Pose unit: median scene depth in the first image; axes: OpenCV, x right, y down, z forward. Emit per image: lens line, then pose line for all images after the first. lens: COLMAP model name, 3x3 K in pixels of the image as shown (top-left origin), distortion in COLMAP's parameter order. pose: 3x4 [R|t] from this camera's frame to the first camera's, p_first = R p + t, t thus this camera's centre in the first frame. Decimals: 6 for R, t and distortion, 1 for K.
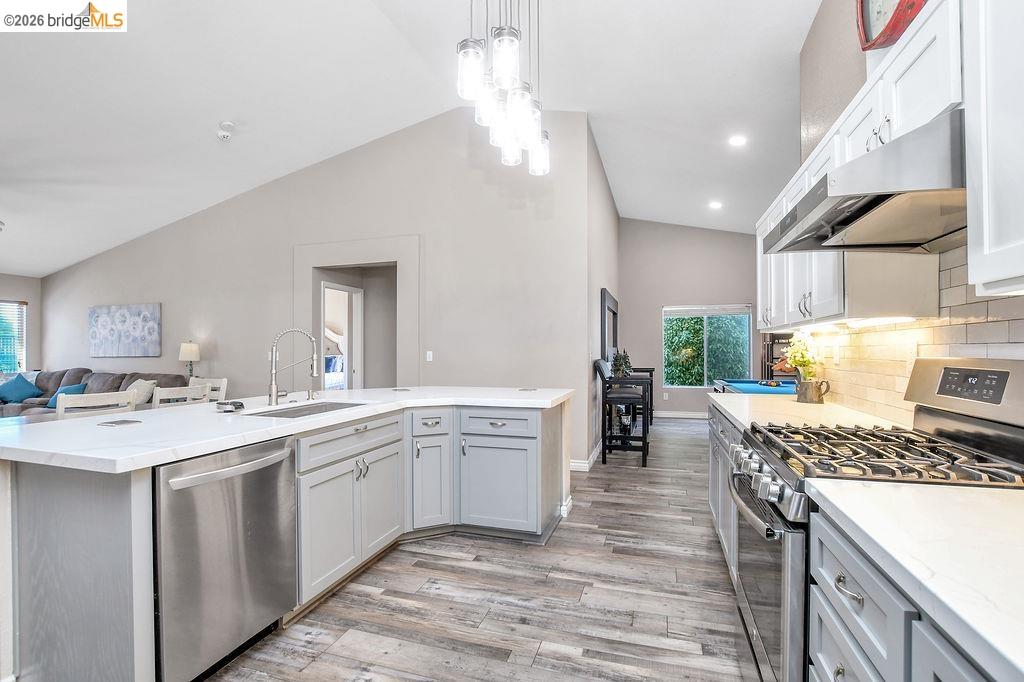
lens RADIAL K [[481.4, 0, 497.1], [0, 481.4, 349.9], [0, 0, 1]] dist [-0.028232, -0.000079]
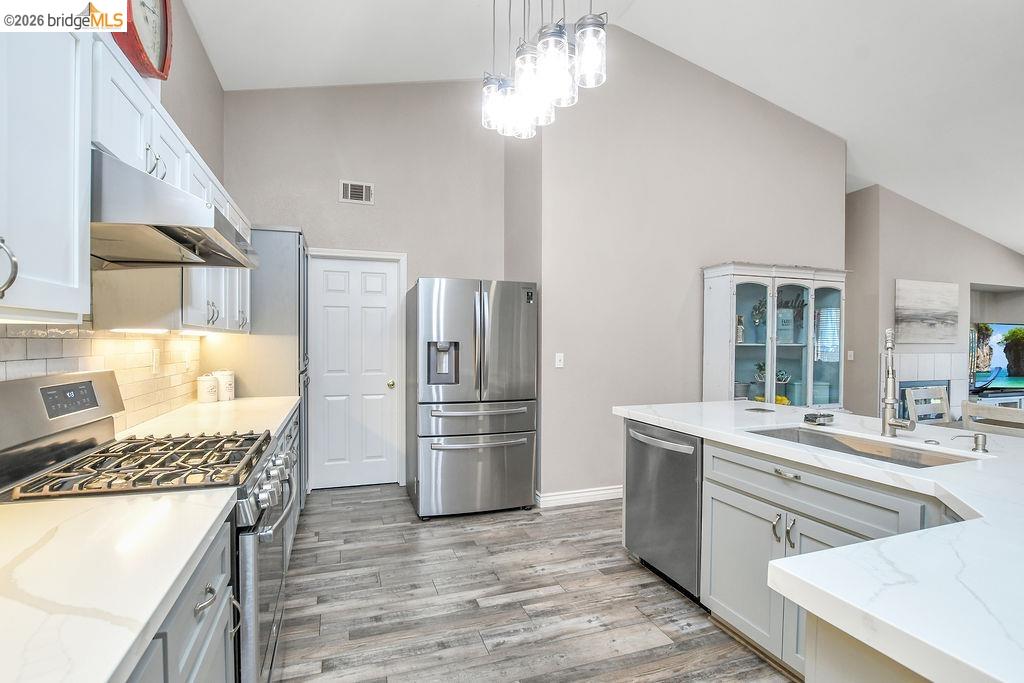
lens RADIAL K [[481.4, 0, 497.1], [0, 481.4, 350.4], [0, 0, 1]] dist [-0.028232, -0.000079]
pose [[-0.802804, 0.009150, -0.596173, 0.176464], [-0.000930, 0.999862, 0.016599, -0.010591], [0.596242, 0.013880, -0.802685, 0.487249]]
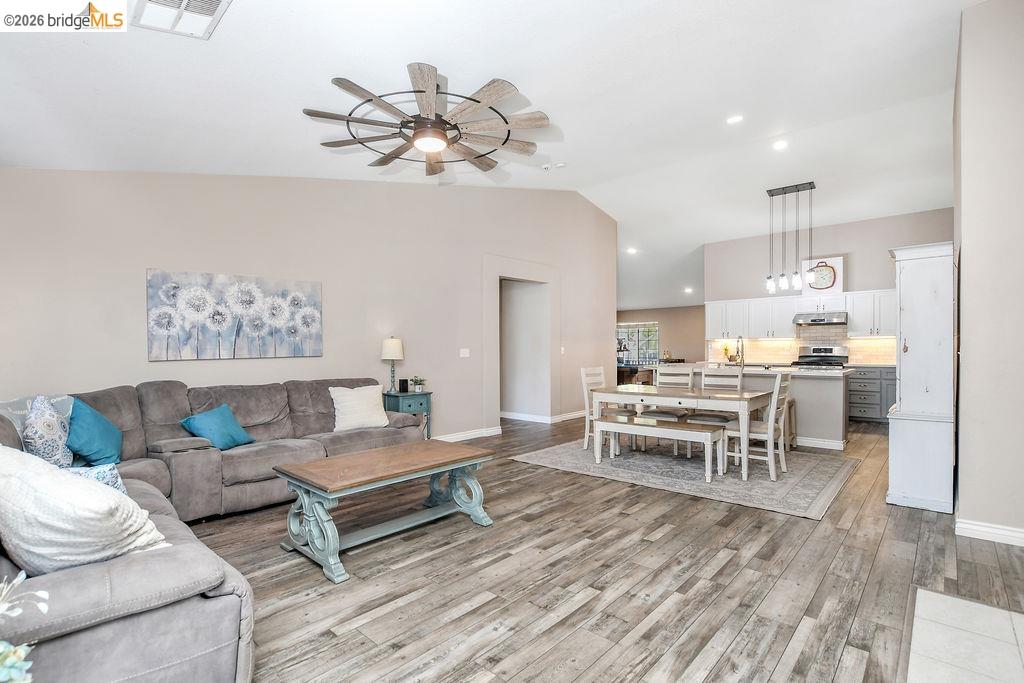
lens RADIAL K [[481.4, 0, 497.1], [0, 481.4, 350.4], [0, 0, 1]] dist [-0.028232, -0.000079]
pose [[0.427635, -0.006596, 0.903928, -1.257271], [0.004802, 0.999976, 0.005025, 0.002454], [-0.903939, 0.002192, 0.427656, 0.437902]]
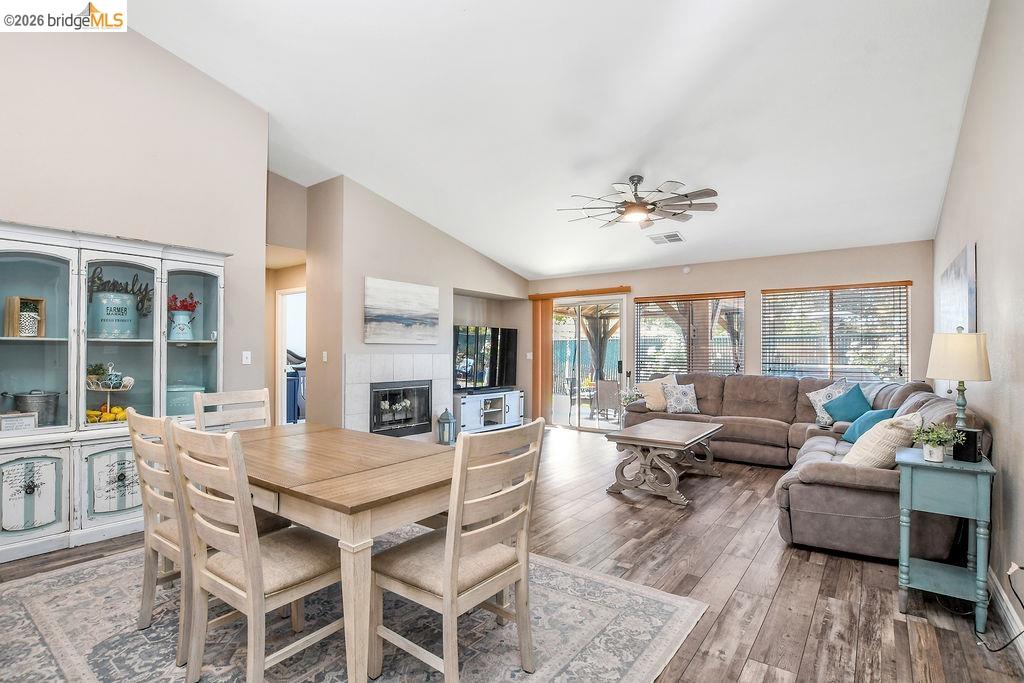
lens RADIAL K [[495.4, 0, 514.2], [0, 495.4, 356.6], [0, 0, 1]] dist [-0.013423, 0.000266]
pose [[-0.303415, 0.013484, -0.952763, -0.146284], [-0.004534, 0.999868, 0.015595, -0.001120], [0.952848, 0.009052, -0.303314, 0.737666]]
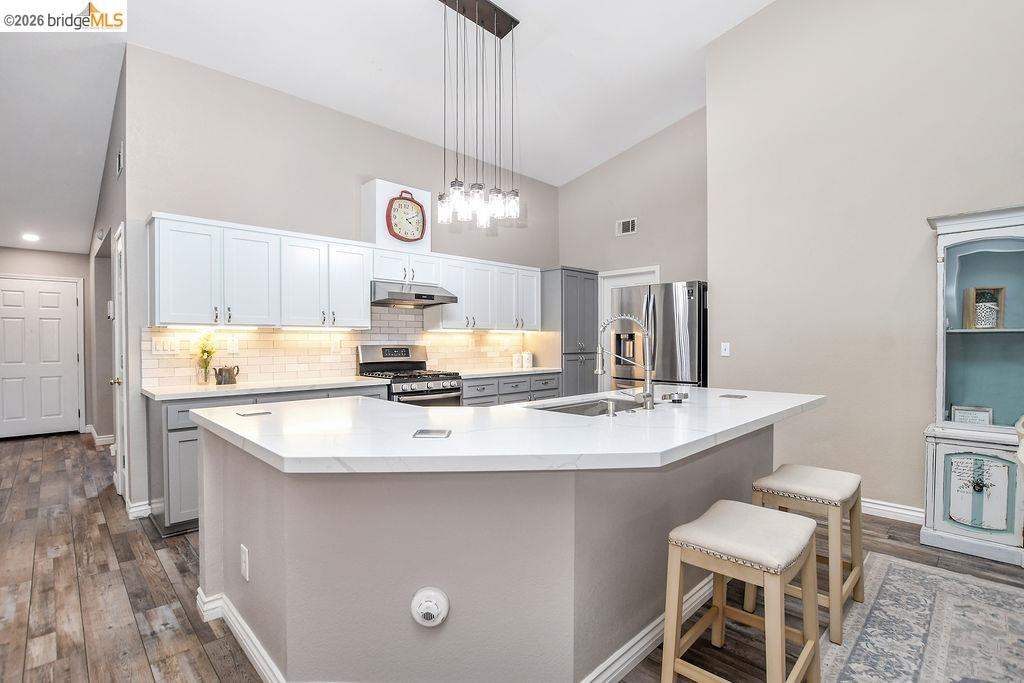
lens RADIAL K [[480.4, 0, 499.7], [0, 480.4, 348.6], [0, 0, 1]] dist [-0.023149, 0.000818]
pose [[-0.881245, -0.002233, 0.472654, -0.252299], [0.004795, 0.999895, 0.013664, -0.000234], [-0.472635, 0.014307, -0.881142, 0.741678]]
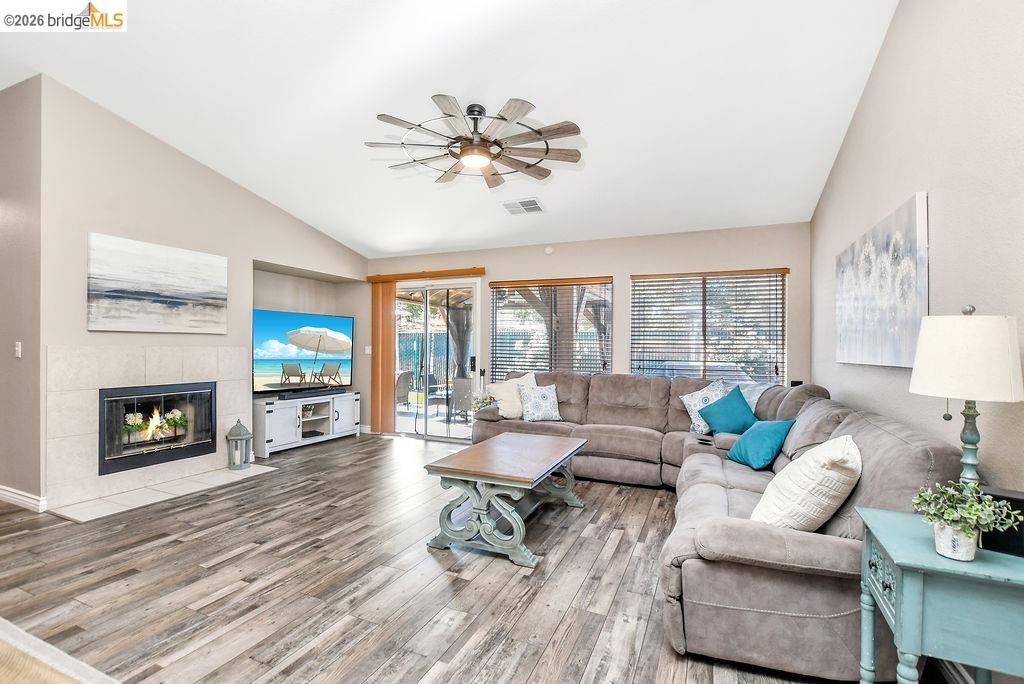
lens RADIAL K [[481.4, 0, 497.1], [0, 481.4, 350.9], [0, 0, 1]] dist [-0.028232, -0.000079]
pose [[-0.100829, 0.013543, -0.994812, -0.378484], [-0.012763, 0.999807, 0.014904, -0.000060], [0.994822, 0.014199, -0.100637, 0.763133]]
